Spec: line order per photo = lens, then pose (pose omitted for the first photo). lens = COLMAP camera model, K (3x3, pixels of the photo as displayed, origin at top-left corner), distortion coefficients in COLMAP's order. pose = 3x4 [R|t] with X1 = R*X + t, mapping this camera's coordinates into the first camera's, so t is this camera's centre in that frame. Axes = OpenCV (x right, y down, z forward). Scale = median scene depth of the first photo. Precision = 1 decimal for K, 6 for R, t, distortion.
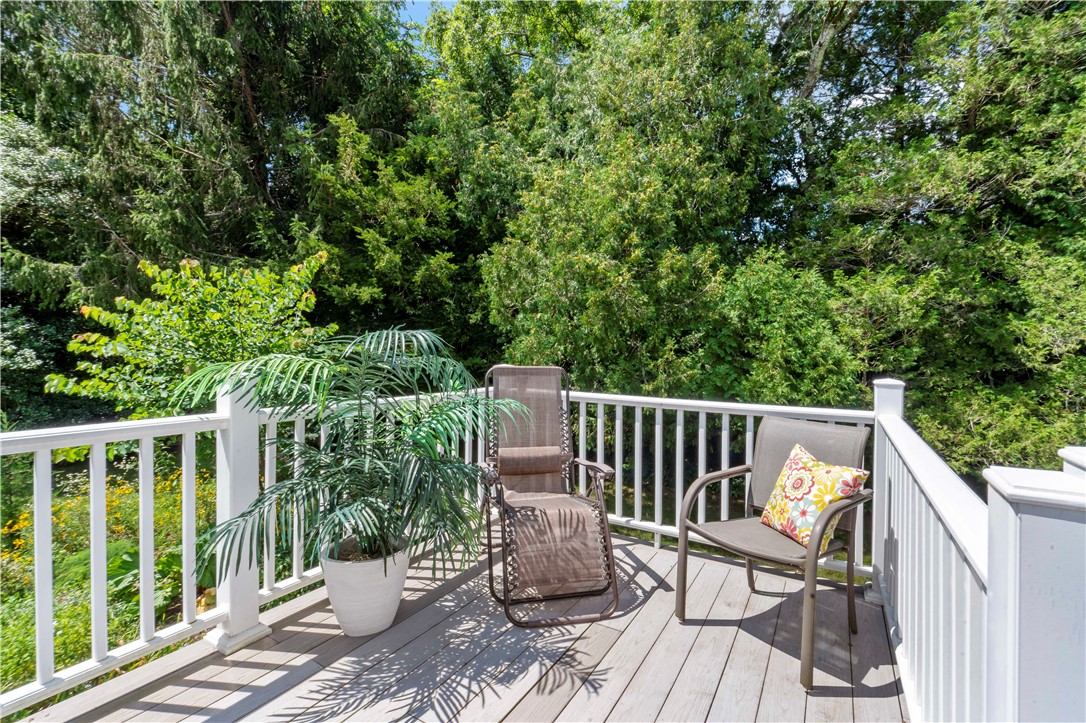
lens RADIAL K [[493.4, 0, 543.0], [0, 493.4, 361.5], [0, 0, 1]] dist [-0.025385, -0.000232]
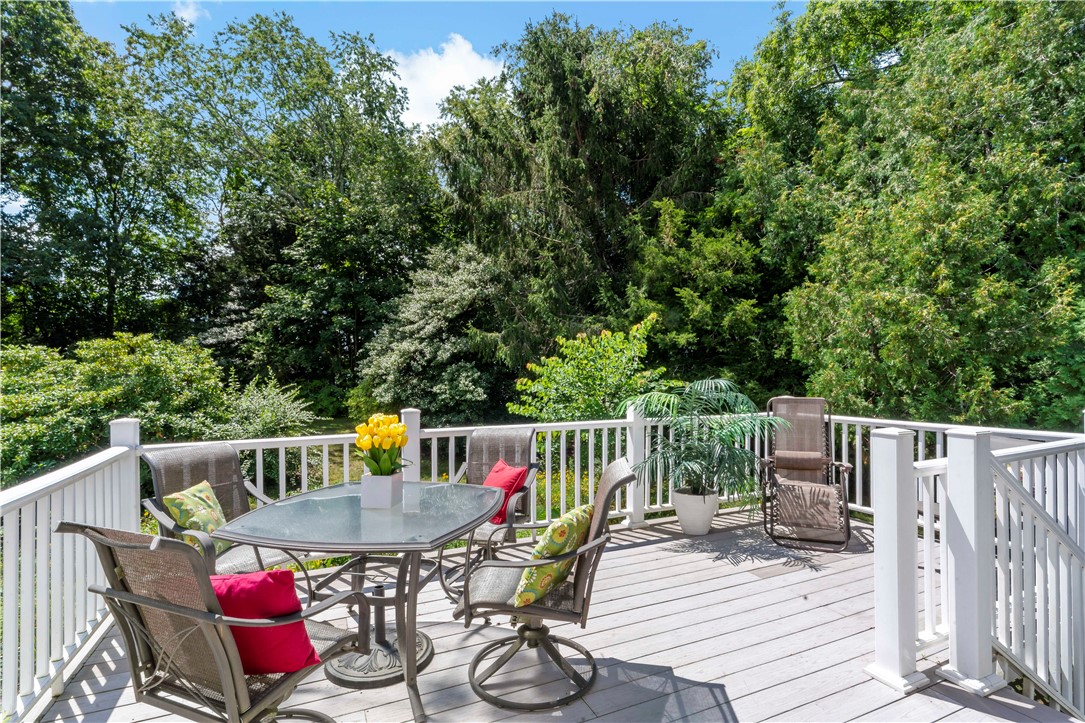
lens RADIAL K [[576.8, 0, 545.2], [0, 576.8, 390.6], [0, 0, 1]] dist [0.001067, 0.001300]
pose [[0.846097, -0.008050, -0.532968, 0.119734], [0.007120, 0.999967, -0.003800, -0.005079], [0.532981, -0.000580, 0.846127, -0.415112]]
